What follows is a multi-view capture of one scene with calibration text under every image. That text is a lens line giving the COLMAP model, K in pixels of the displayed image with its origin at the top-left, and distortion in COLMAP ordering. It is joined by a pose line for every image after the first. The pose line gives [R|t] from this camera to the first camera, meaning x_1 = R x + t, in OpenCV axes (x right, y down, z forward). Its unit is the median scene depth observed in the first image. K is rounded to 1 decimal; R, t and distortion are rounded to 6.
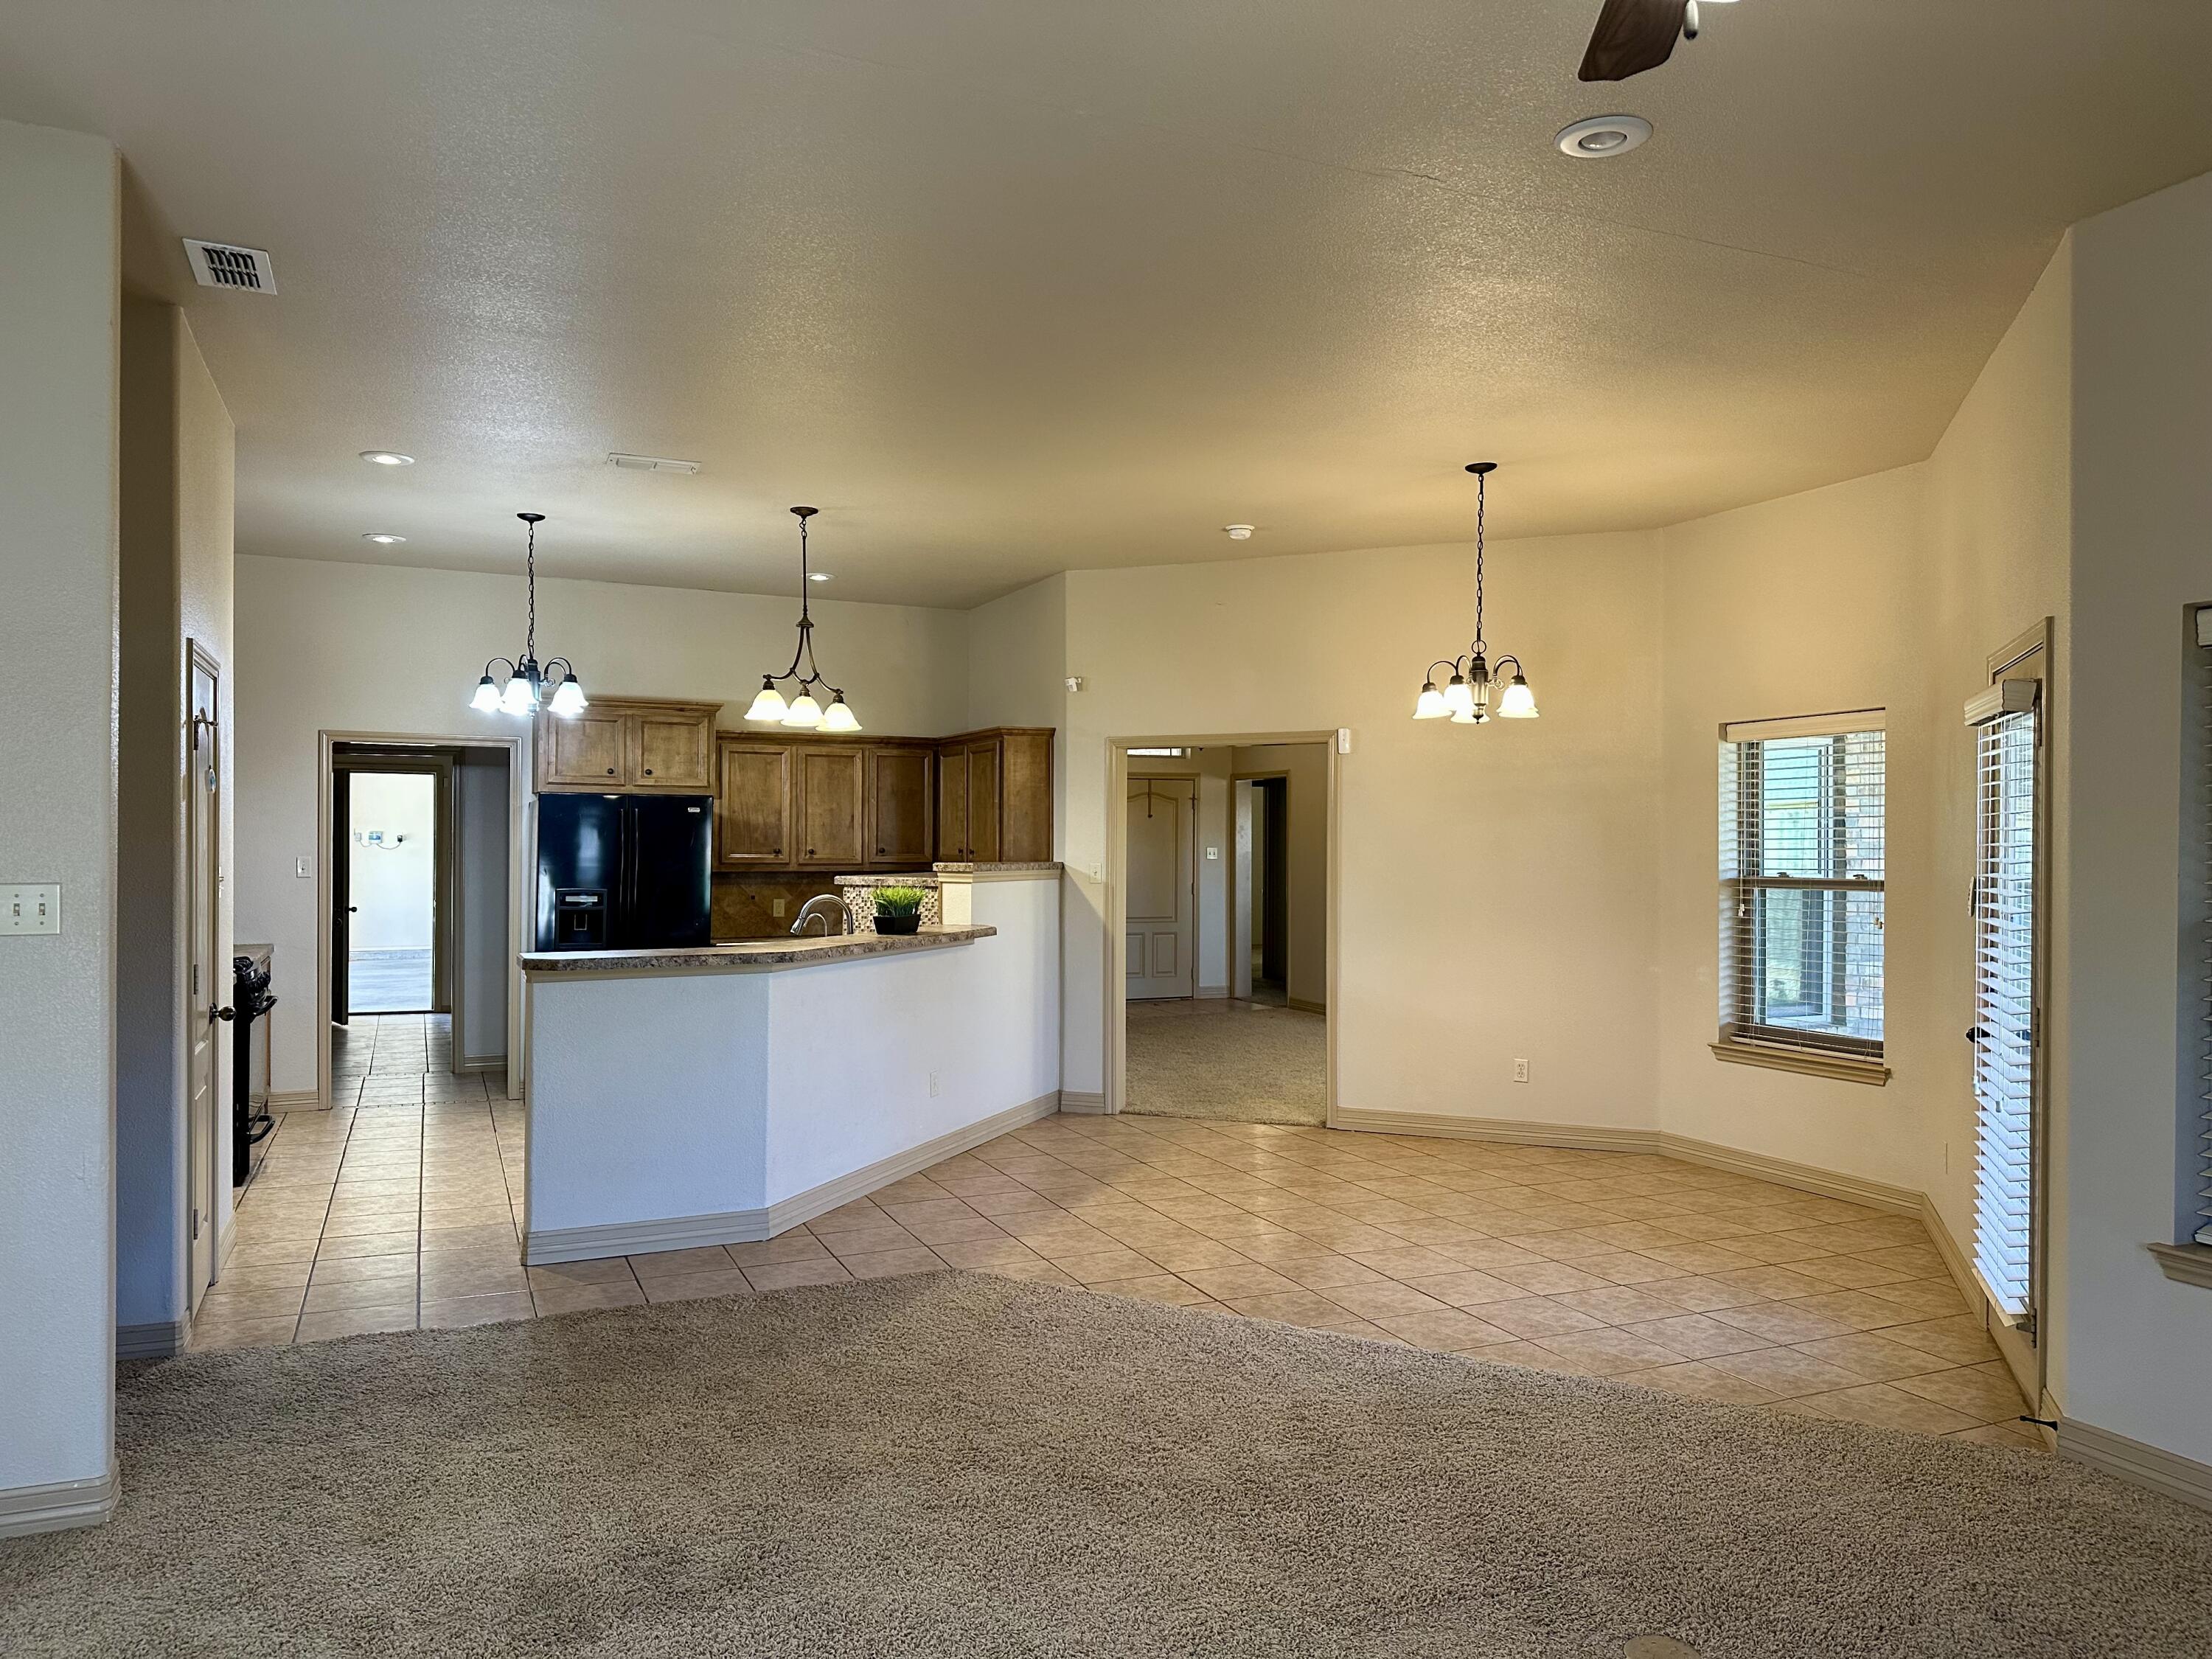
lens RADIAL K [[1531.9, 0, 1111.4], [0, 1531.9, 836.9], [0, 0, 1]] dist [0.074441, -0.090217]
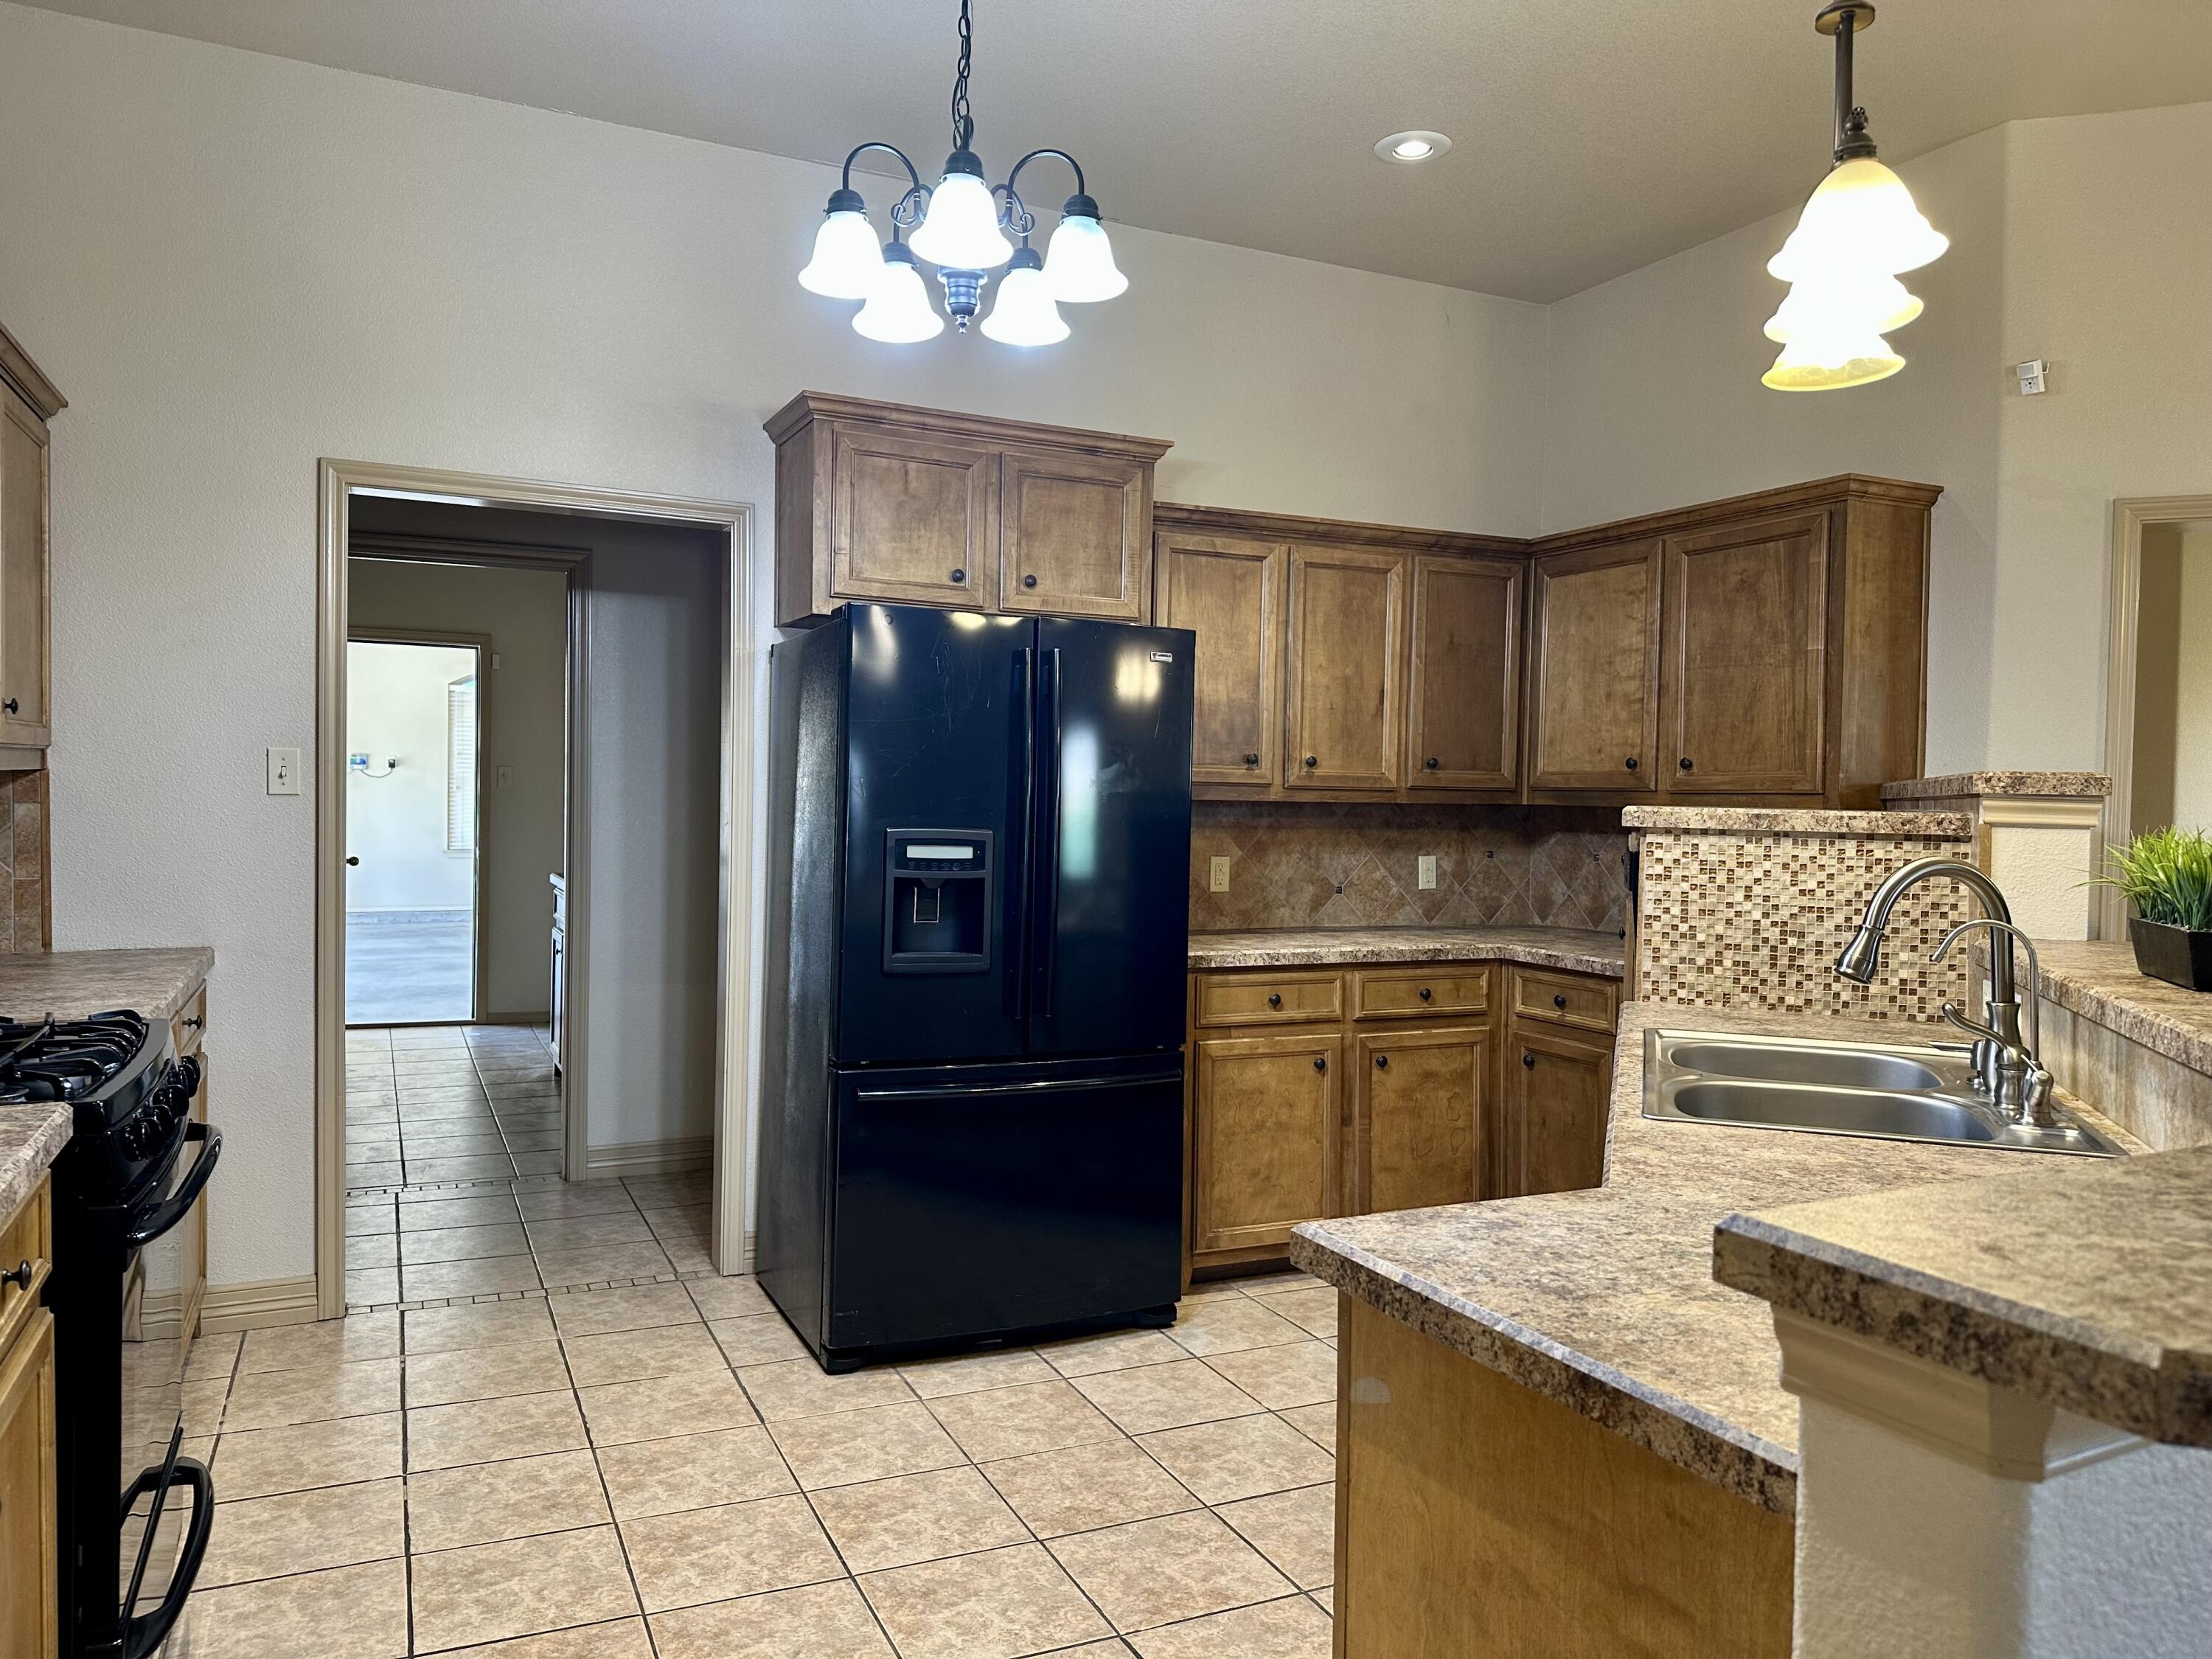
lens RADIAL K [[1538.4, 0, 1119.5], [0, 1538.4, 829.6], [0, 0, 1]] dist [0.056181, -0.057833]
pose [[0.999551, 0.012142, 0.027409, -0.294265], [-0.012861, 0.999573, 0.026222, 0.020916], [-0.027079, -0.026563, 0.999280, 0.551041]]
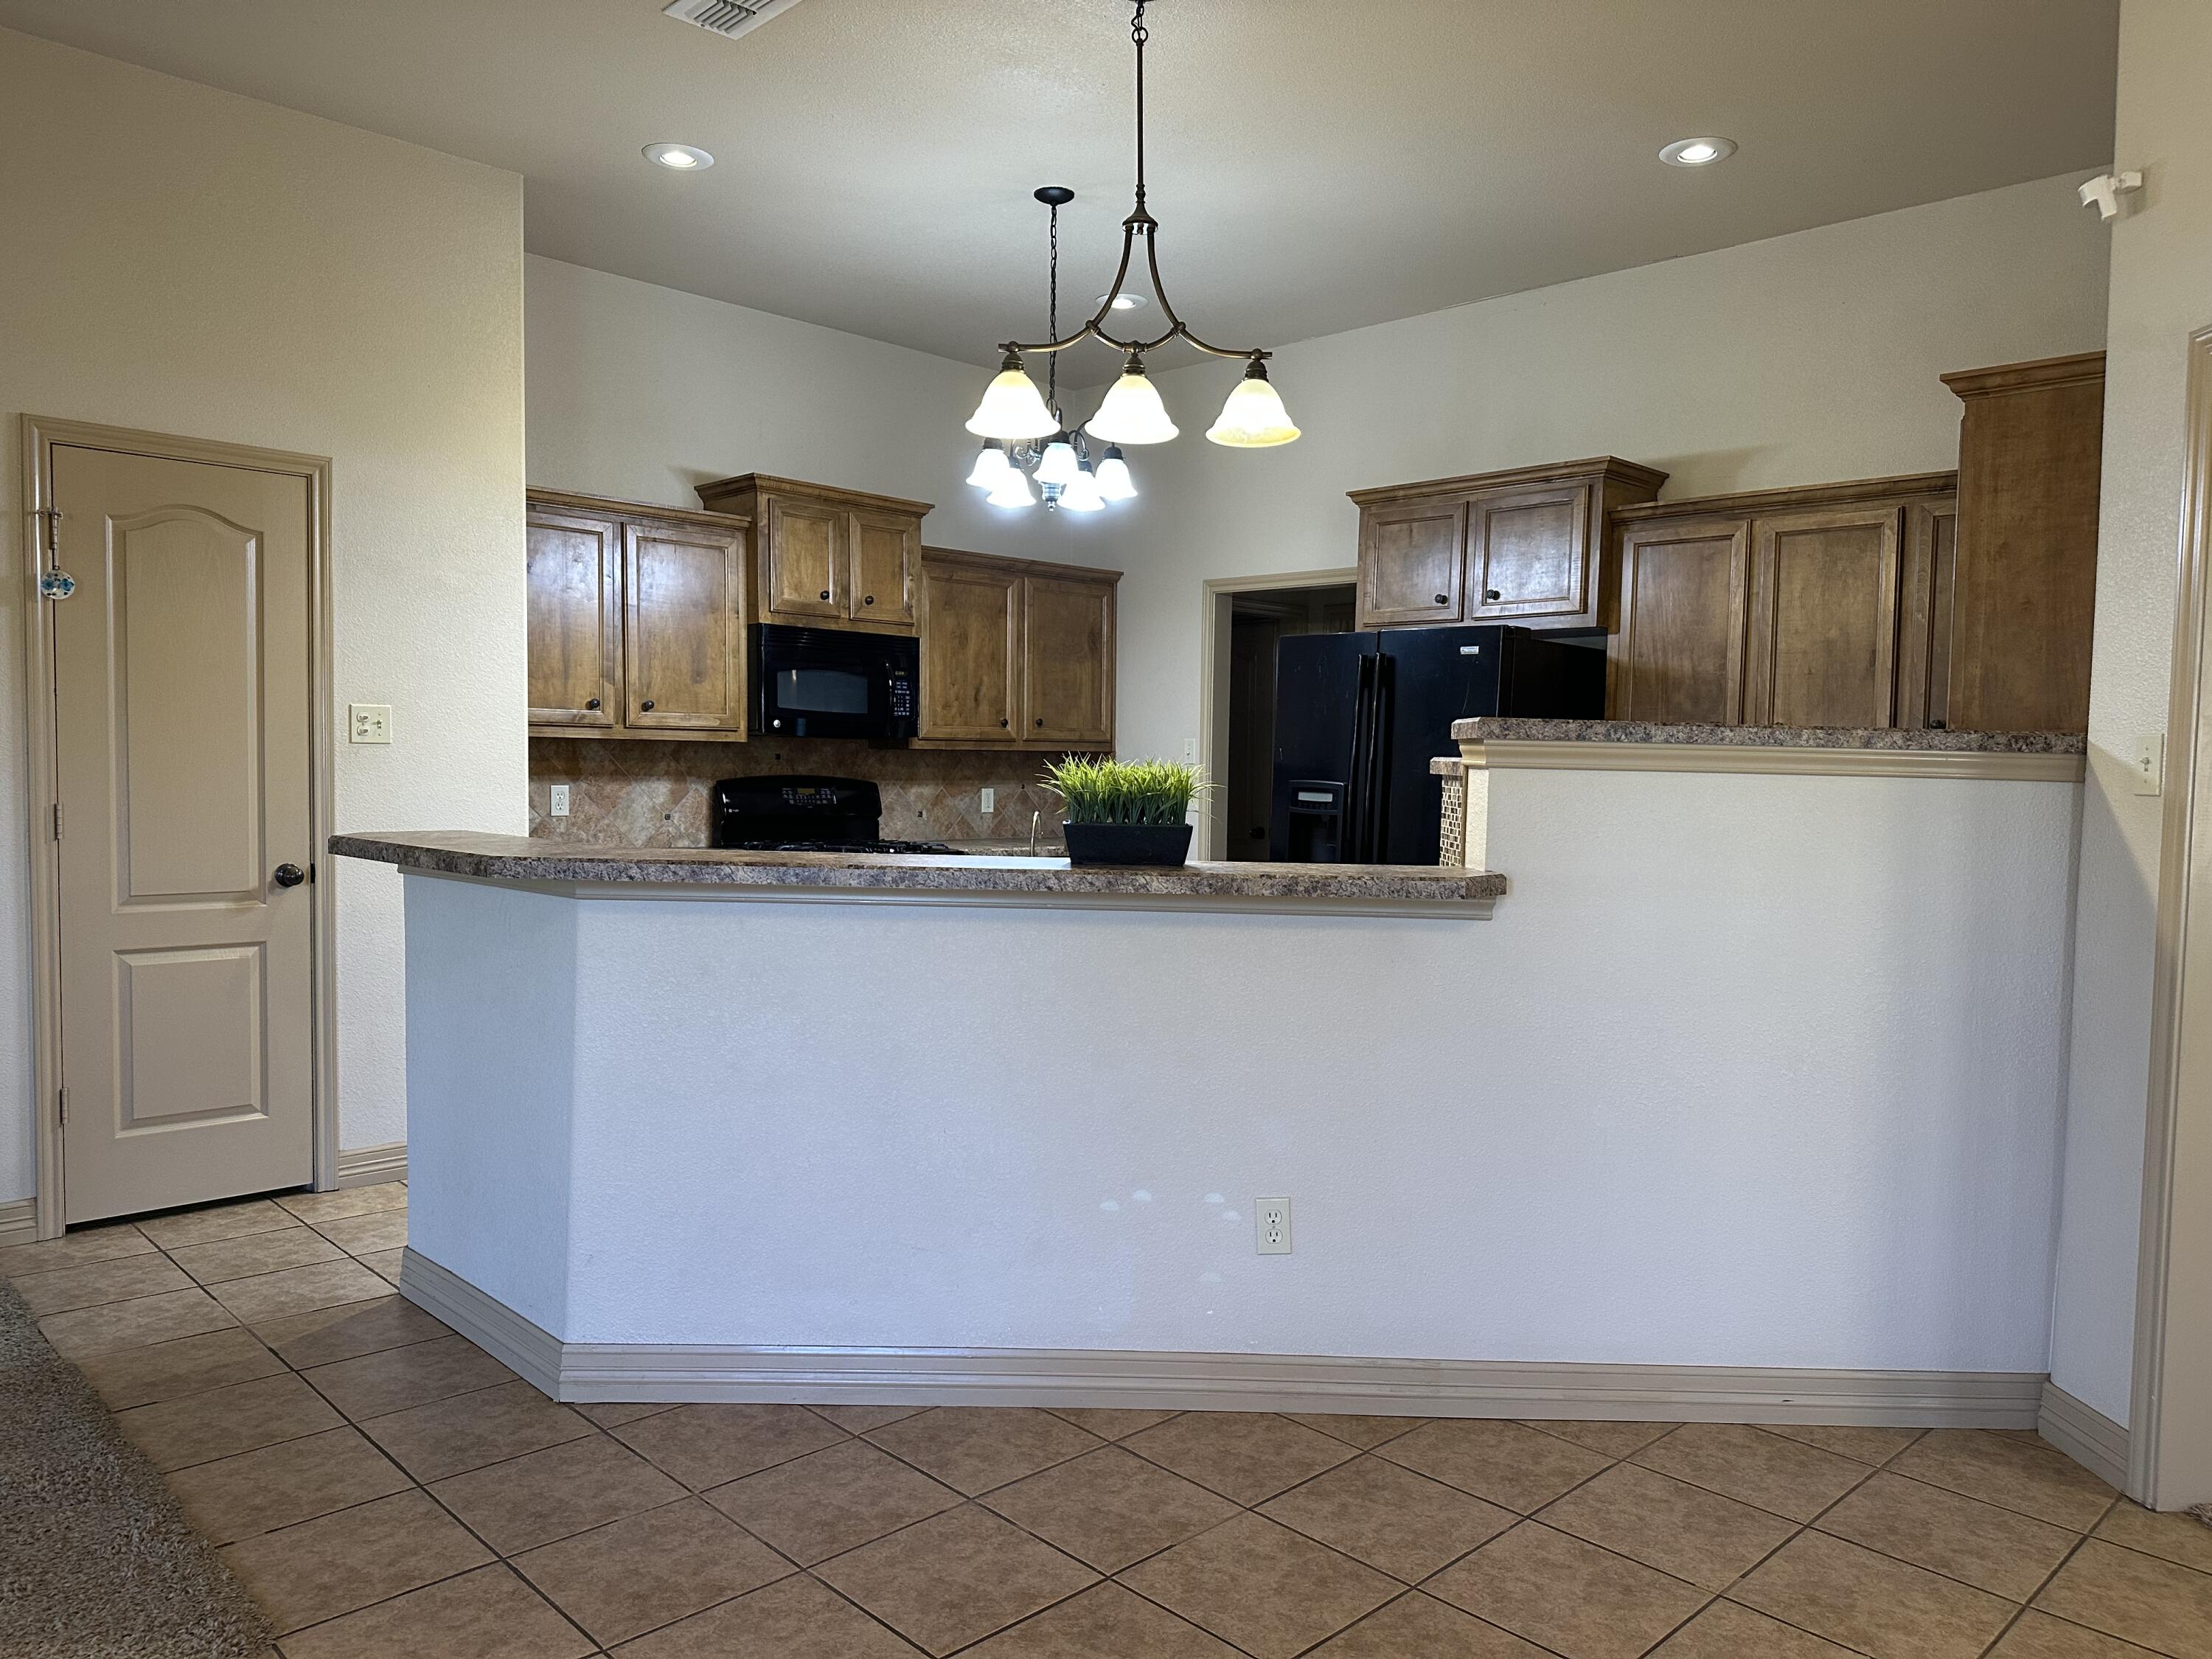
lens RADIAL K [[1572.2, 0, 1101.1], [0, 1572.2, 842.5], [0, 0, 1]] dist [0.126945, -0.182139]
pose [[0.363315, 0.052706, -0.930174, 0.228200], [-0.019231, 0.998610, 0.049072, 0.027519], [0.931468, 0.000059, 0.363824, 0.657625]]
